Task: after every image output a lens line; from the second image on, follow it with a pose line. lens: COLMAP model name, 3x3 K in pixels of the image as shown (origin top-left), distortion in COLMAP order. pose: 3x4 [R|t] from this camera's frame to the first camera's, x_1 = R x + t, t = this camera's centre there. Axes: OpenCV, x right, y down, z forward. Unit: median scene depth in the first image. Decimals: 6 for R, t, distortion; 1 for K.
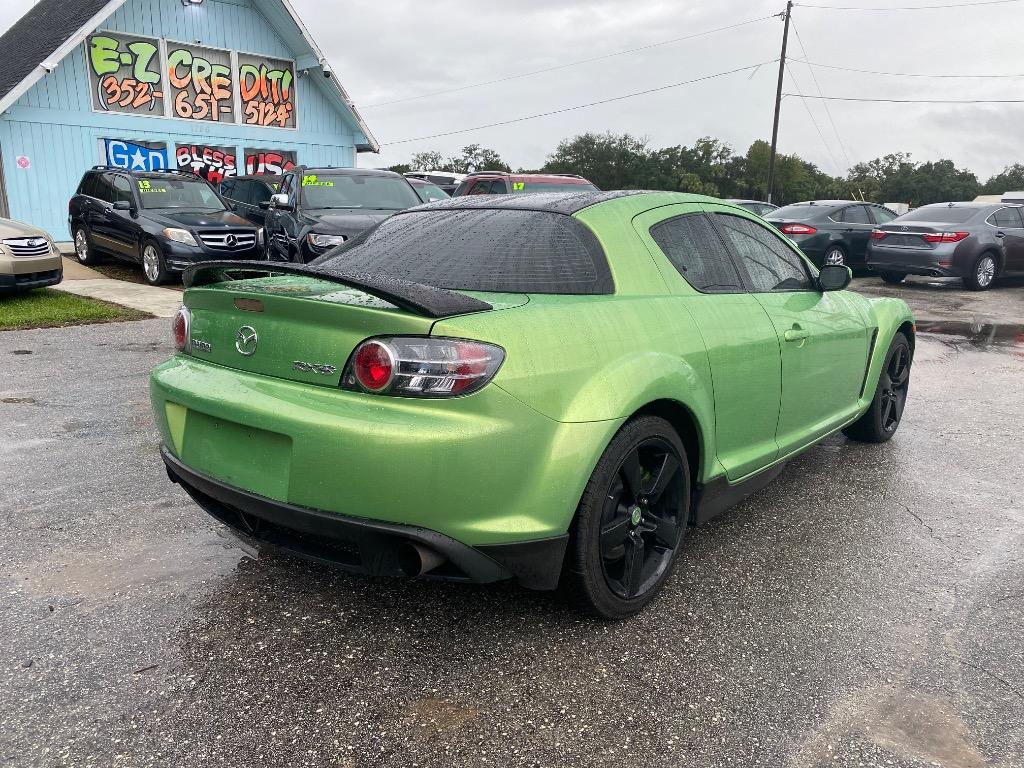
lens RADIAL K [[786.3, 0, 518.0], [0, 786.3, 388.1], [0, 0, 1]] dist [0.042137, -0.050967]
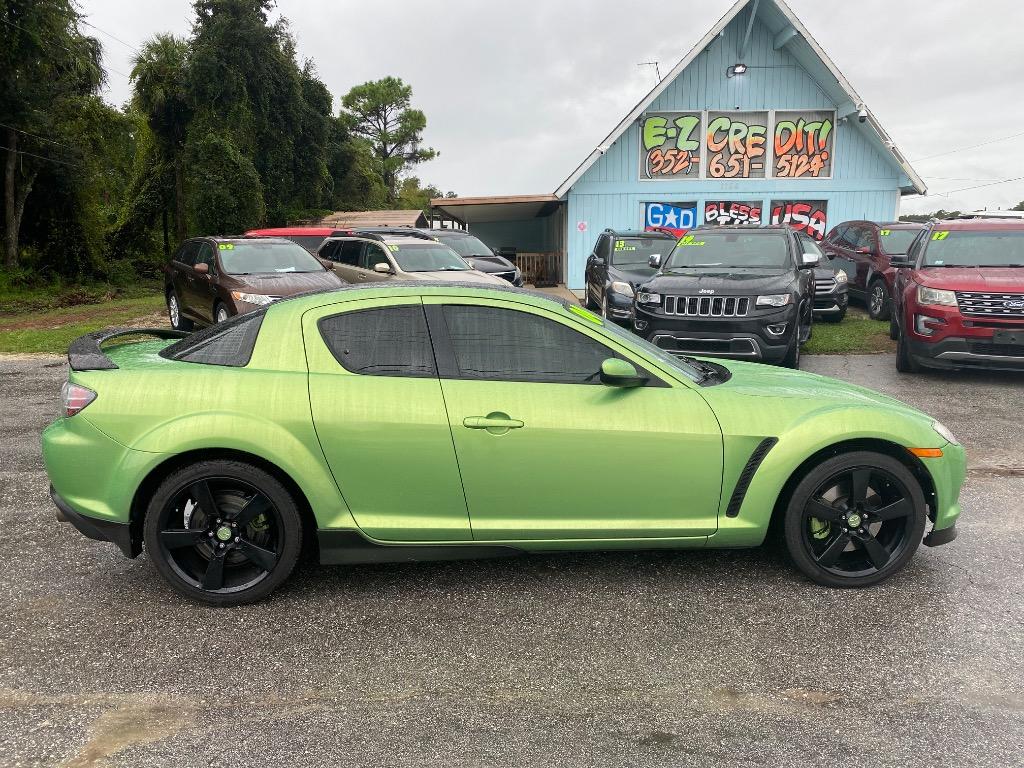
lens RADIAL K [[786.3, 0, 511.1], [0, 786.3, 383.5], [0, 0, 1]] dist [0.042137, -0.050967]
pose [[0.699684, 0.103164, -0.706965, 0.186251], [-0.141535, 0.989924, 0.004378, -0.021655], [0.700293, 0.096998, 0.707235, 0.048514]]
